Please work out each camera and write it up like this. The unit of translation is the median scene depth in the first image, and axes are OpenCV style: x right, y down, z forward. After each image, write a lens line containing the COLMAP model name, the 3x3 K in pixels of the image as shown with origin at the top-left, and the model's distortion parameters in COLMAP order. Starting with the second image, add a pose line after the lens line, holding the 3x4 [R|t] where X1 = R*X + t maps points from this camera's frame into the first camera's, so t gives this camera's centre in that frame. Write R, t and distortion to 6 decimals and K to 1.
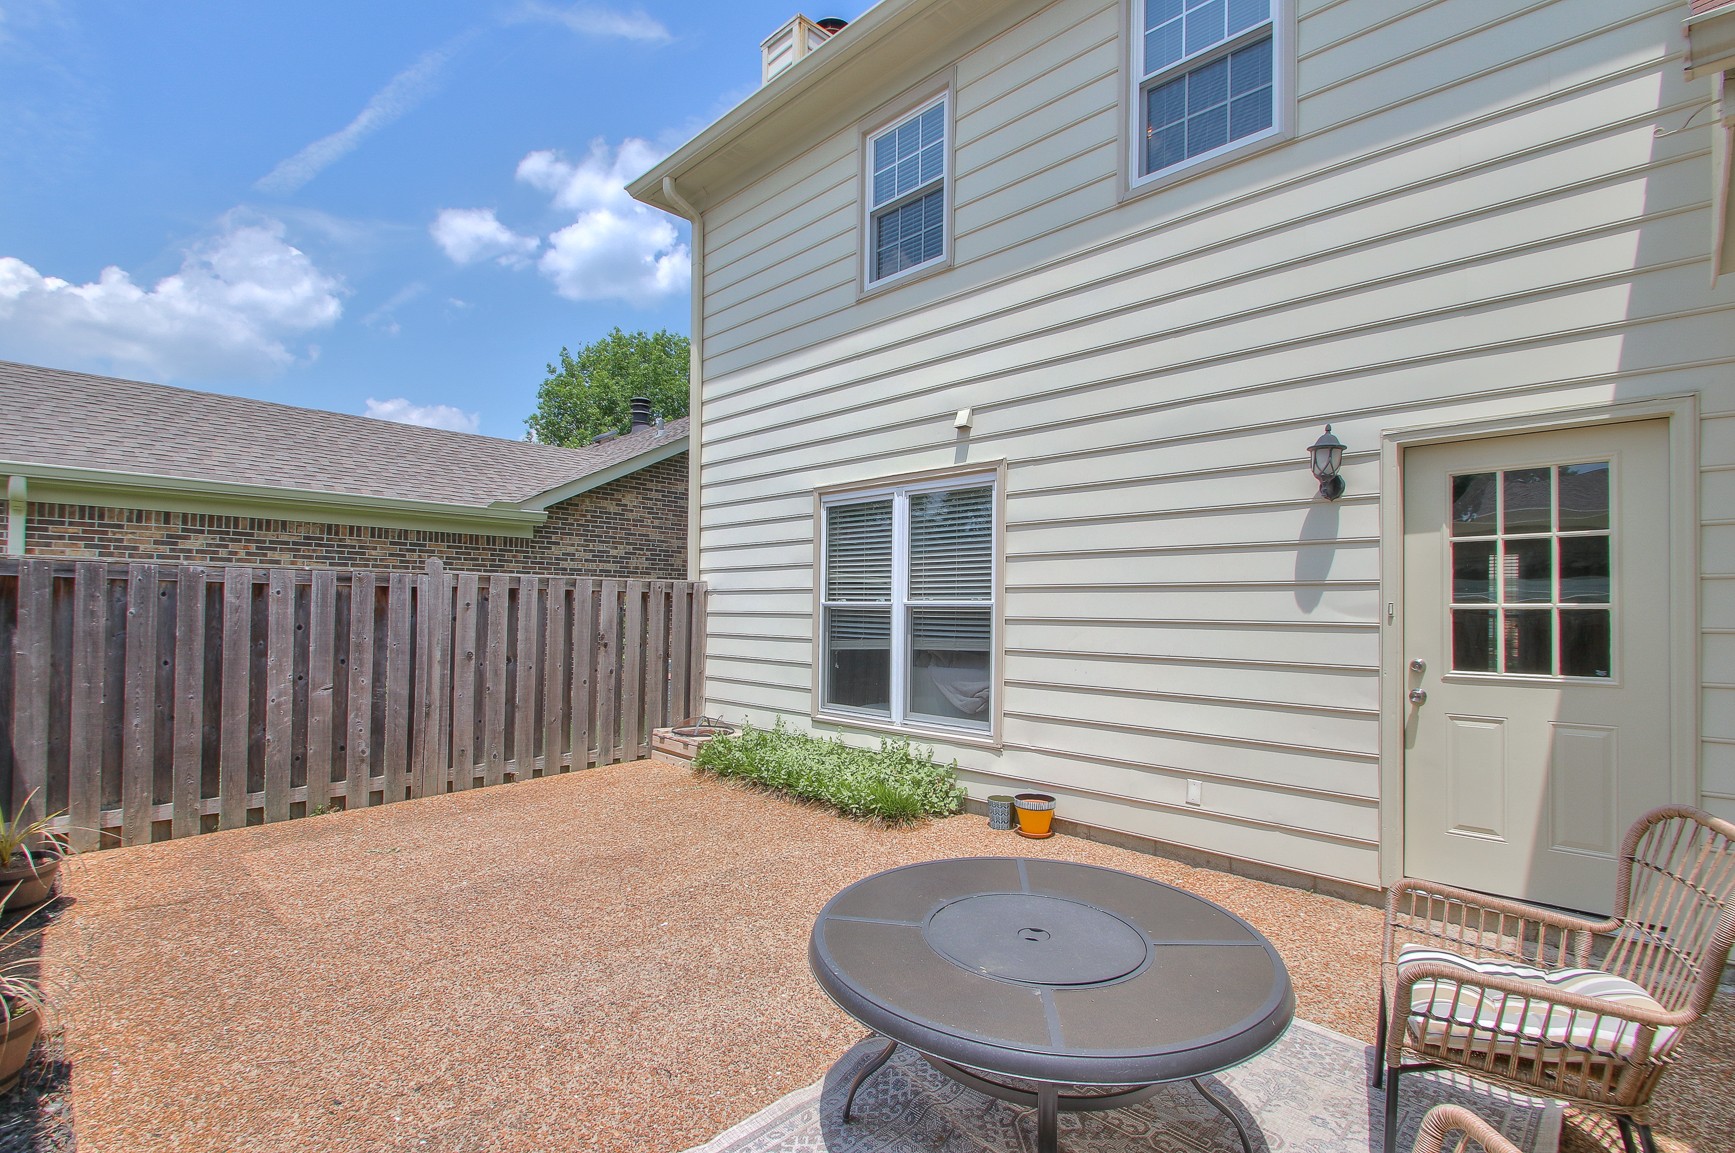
lens RADIAL K [[819.2, 0, 842.2], [0, 819.2, 600.3], [0, 0, 1]] dist [0.000152, -0.001192]
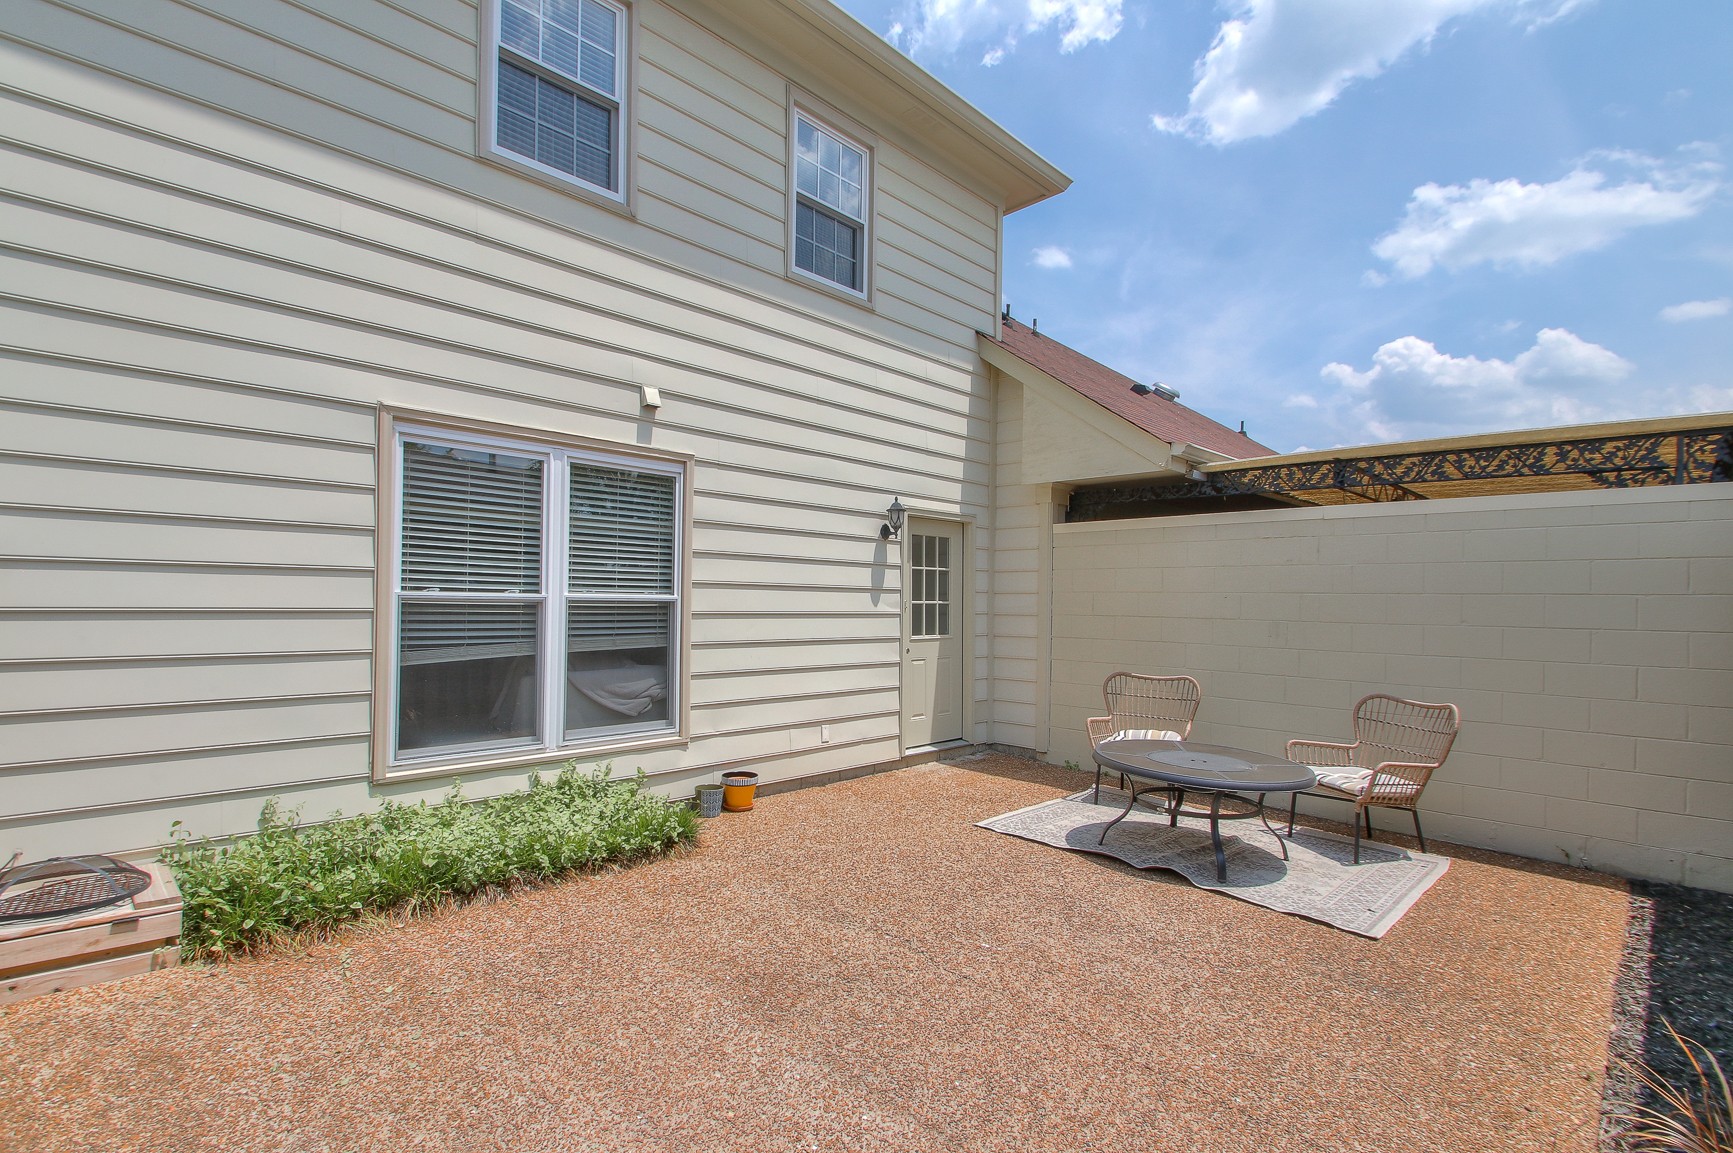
lens RADIAL K [[807.5, 0, 823.9], [0, 807.5, 610.4], [0, 0, 1]] dist [0.002498, 0.000037]
pose [[0.003677, -0.017179, 0.999846, -0.717391], [-0.022387, 0.999600, 0.017257, -0.001870], [-0.999743, -0.022447, 0.003291, 0.749232]]
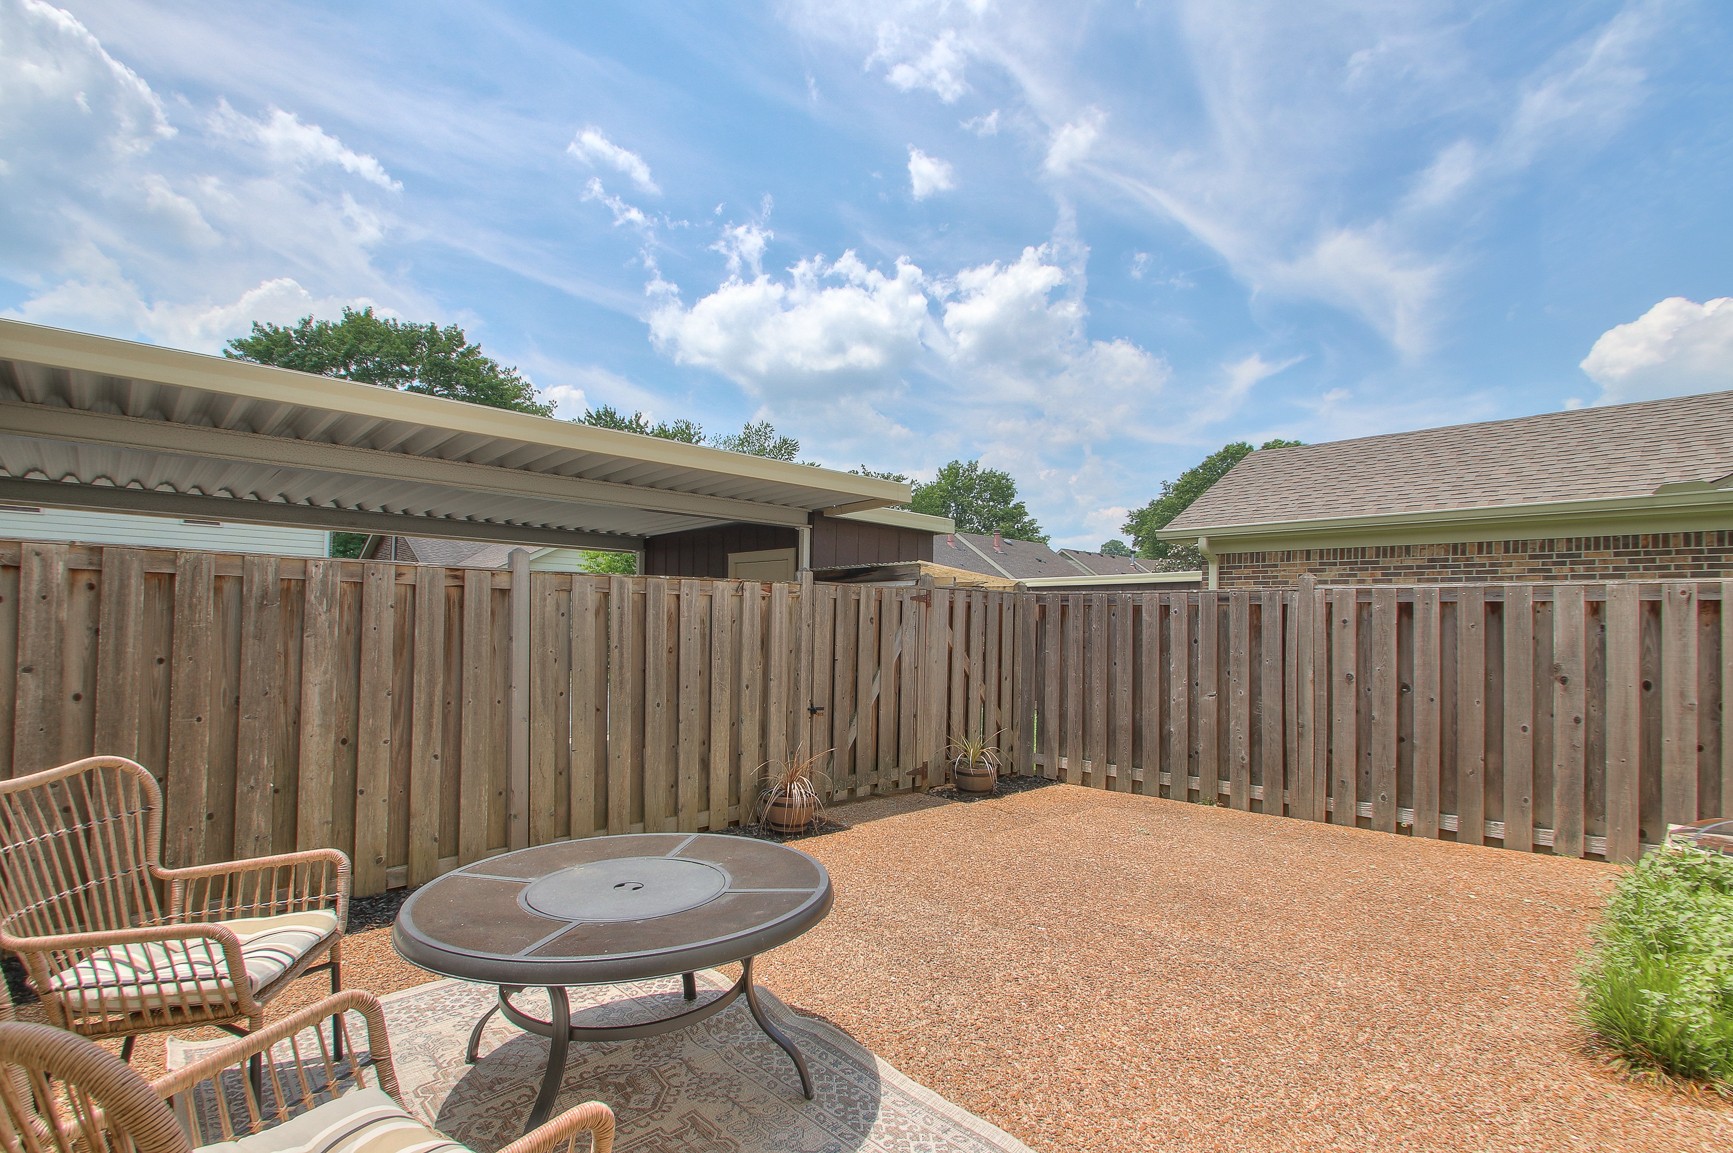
lens RADIAL K [[818.2, 0, 841.2], [0, 818.2, 600.3], [0, 0, 1]] dist [0.000152, -0.001192]
pose [[-0.037111, -0.040943, -0.998472, 0.502448], [-0.008787, 0.999135, -0.040644, 0.024767], [0.999273, 0.007265, -0.037439, 0.496812]]
